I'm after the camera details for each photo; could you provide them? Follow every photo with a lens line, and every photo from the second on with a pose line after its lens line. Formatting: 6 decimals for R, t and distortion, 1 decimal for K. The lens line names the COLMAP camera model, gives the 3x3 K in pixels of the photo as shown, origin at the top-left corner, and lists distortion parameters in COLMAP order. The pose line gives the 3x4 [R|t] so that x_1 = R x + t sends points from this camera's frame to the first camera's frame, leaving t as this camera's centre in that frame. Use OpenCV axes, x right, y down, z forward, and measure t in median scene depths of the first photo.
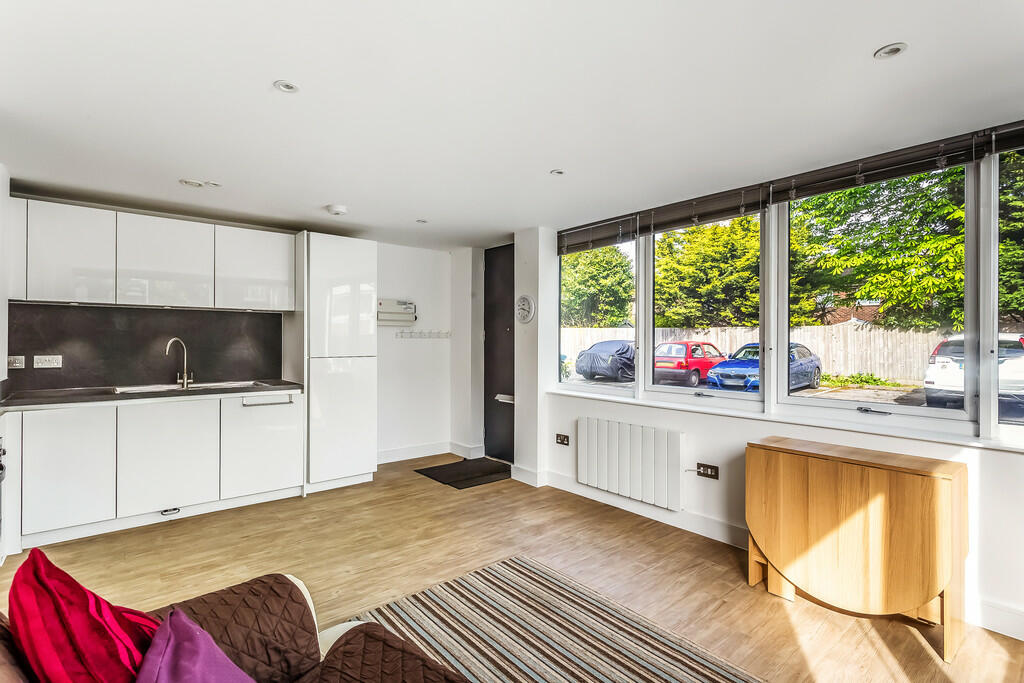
lens RADIAL K [[488.3, 0, 491.8], [0, 488.3, 336.7], [0, 0, 1]] dist [0.009679, 0.000200]
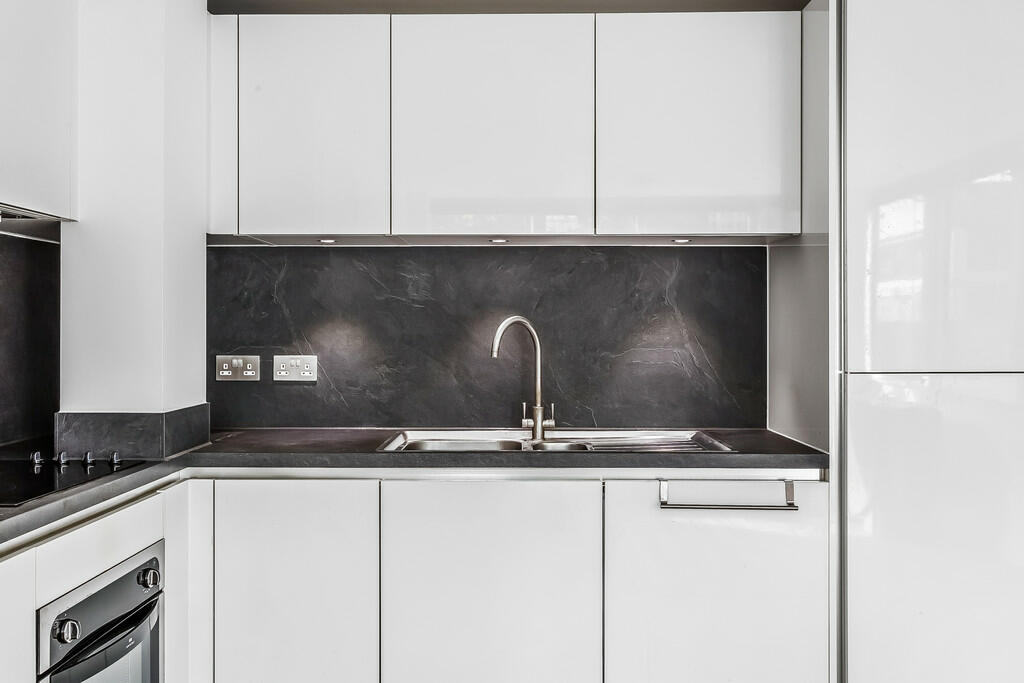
lens RADIAL K [[916.8, 0, 511.4], [0, 916.8, 339.2], [0, 0, 1]] dist [0.022173, -0.004962]
pose [[0.774964, 0.005671, -0.631980, -0.178900], [0.005191, 0.999869, 0.015337, 0.010411], [0.631984, -0.015166, 0.774833, 0.434830]]
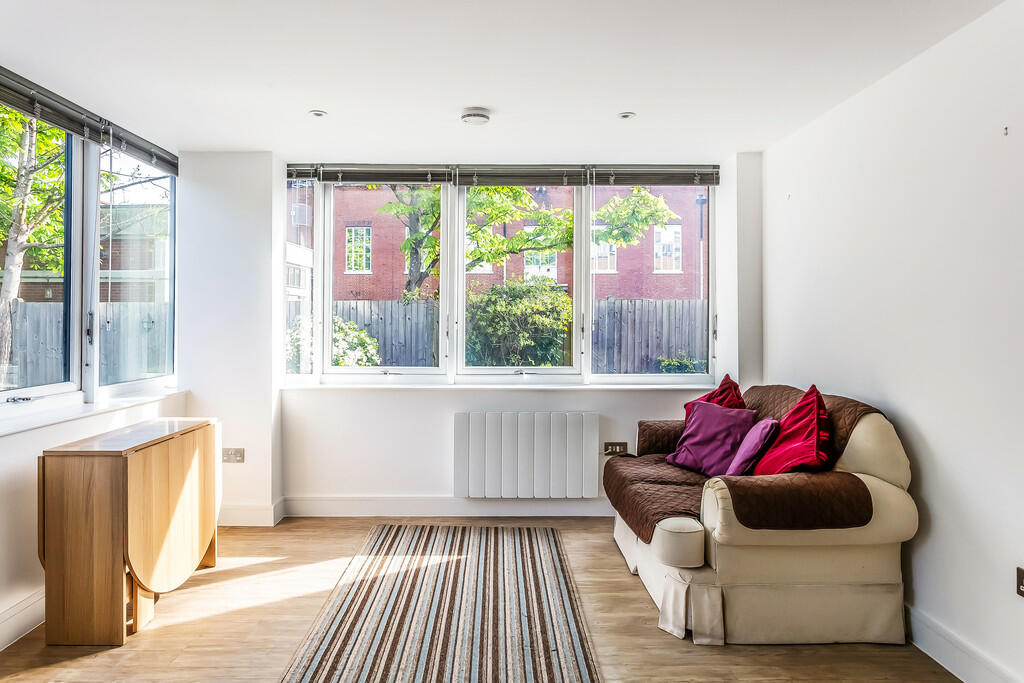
lens RADIAL K [[652.5, 0, 505.3], [0, 652.5, 315.4], [0, 0, 1]] dist [-0.000986, -0.000302]
pose [[-0.793377, -0.003378, 0.608722, -0.370302], [-0.010127, 0.999919, -0.007650, 0.007895], [-0.608647, -0.012234, -0.793347, 1.009362]]
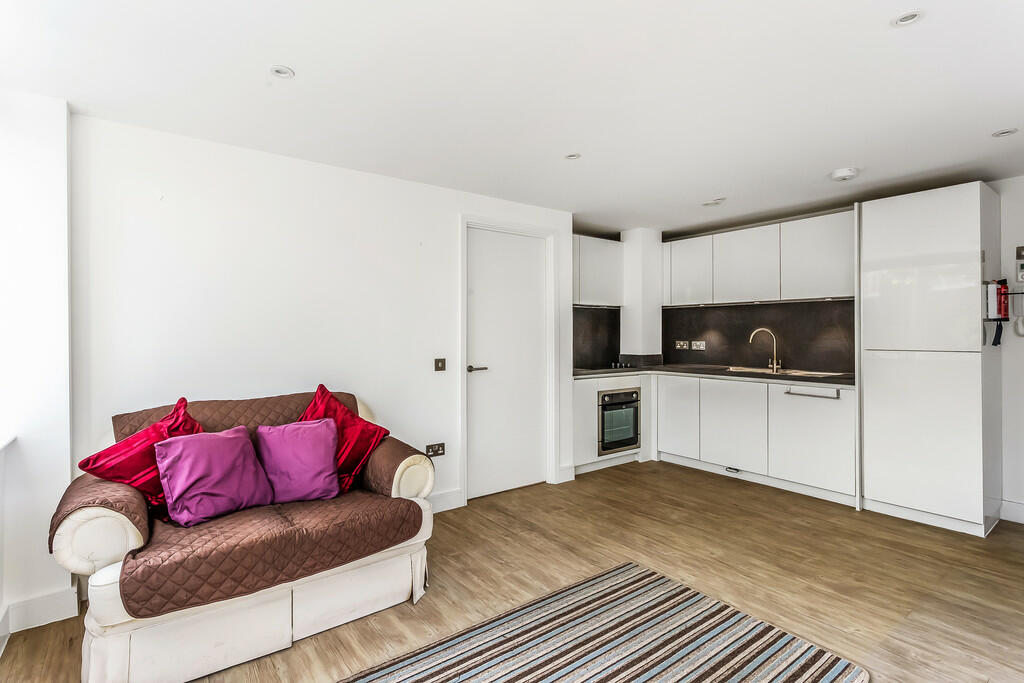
lens RADIAL K [[488.3, 0, 505.8], [0, 488.3, 335.5], [0, 0, 1]] dist [0.009679, 0.000200]
pose [[-0.028722, 0.005020, -0.999575, 0.562405], [0.009601, 0.999943, 0.004746, 0.008243], [0.999541, -0.009460, -0.028769, 0.450886]]
